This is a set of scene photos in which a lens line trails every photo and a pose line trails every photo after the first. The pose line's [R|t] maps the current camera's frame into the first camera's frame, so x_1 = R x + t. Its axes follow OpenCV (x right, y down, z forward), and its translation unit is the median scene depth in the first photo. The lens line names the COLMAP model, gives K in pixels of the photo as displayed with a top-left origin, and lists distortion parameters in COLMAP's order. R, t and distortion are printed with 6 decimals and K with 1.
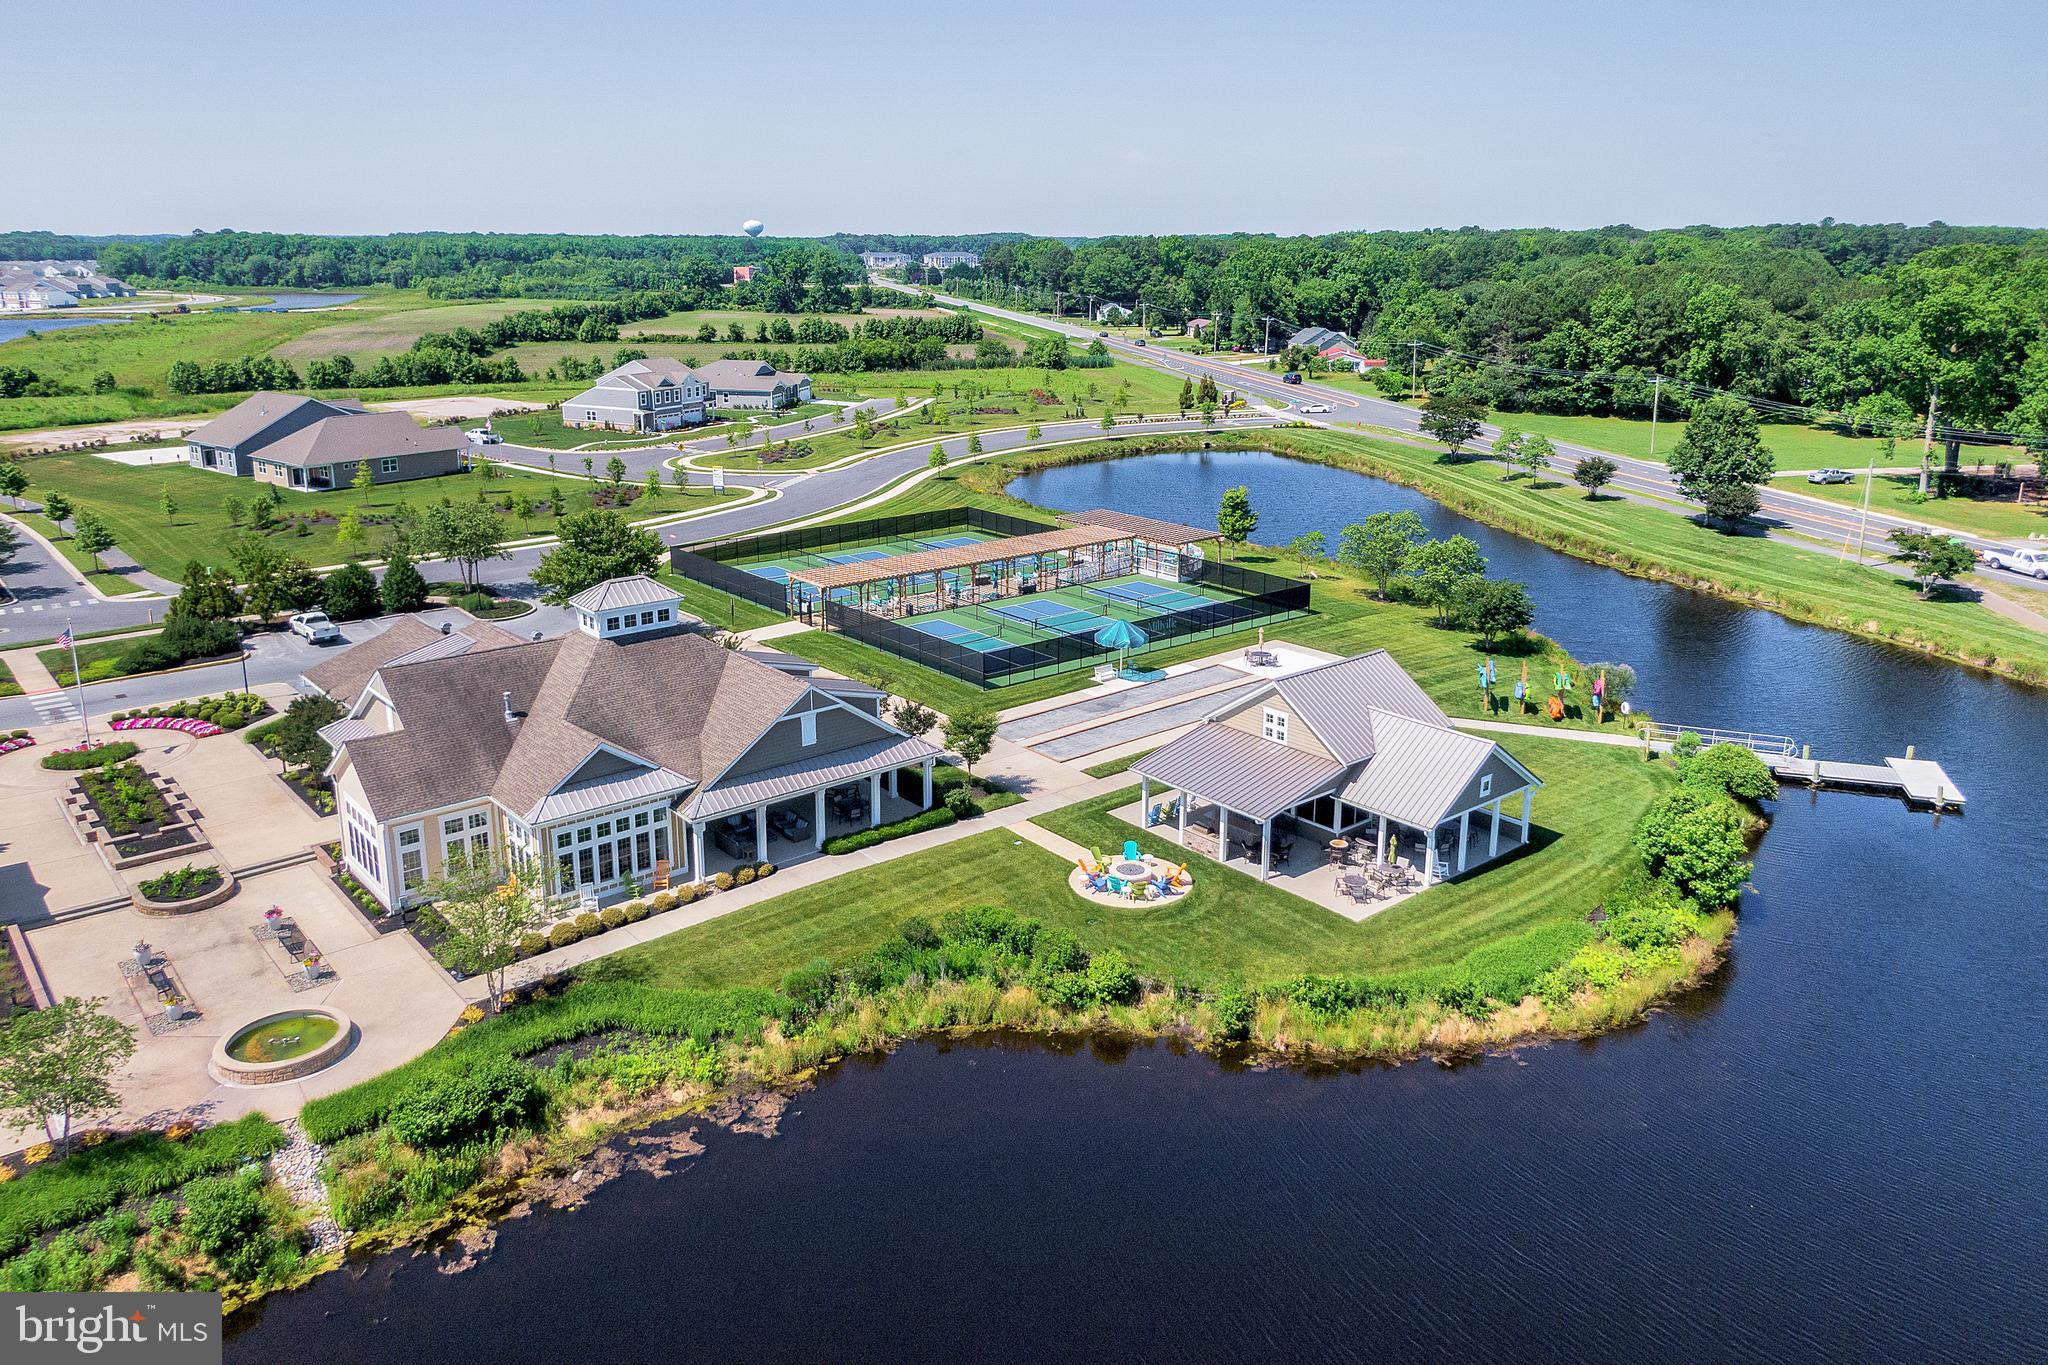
lens RADIAL K [[1449.6, 0, 992.3], [0, 1449.6, 616.8], [0, 0, 1]] dist [0.019263, -0.025901]
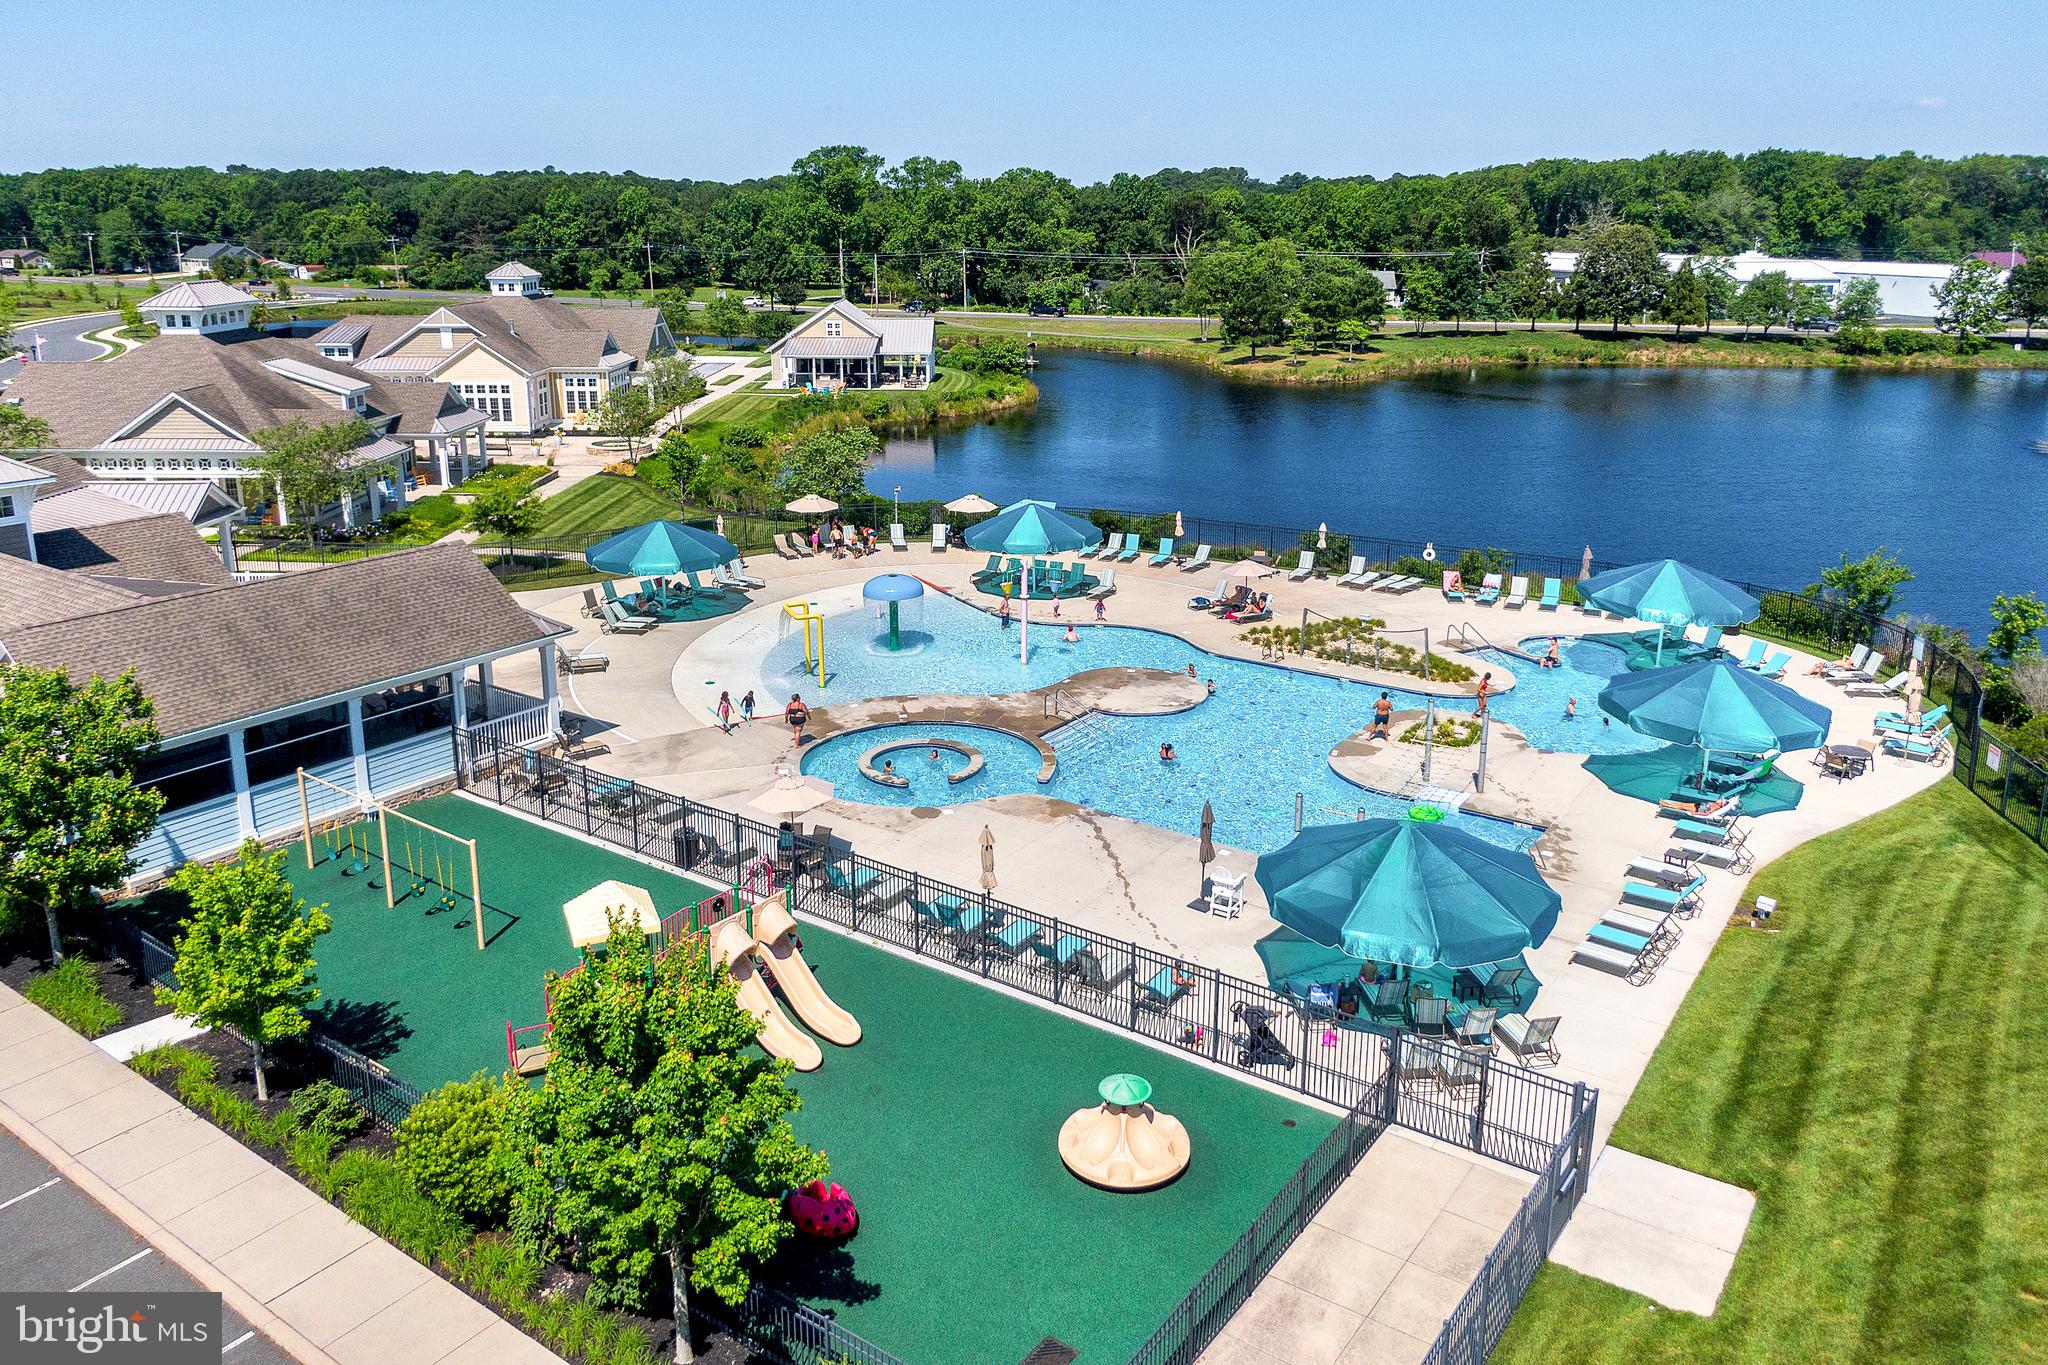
lens RADIAL K [[1449.6, 0, 992.3], [0, 1449.6, 616.8], [0, 0, 1]] dist [0.019263, -0.025901]
pose [[0.659718, -0.199145, 0.724647, -1.230873], [0.181974, 0.977886, 0.103071, 0.308040], [-0.729149, 0.063869, 0.681368, -0.509423]]
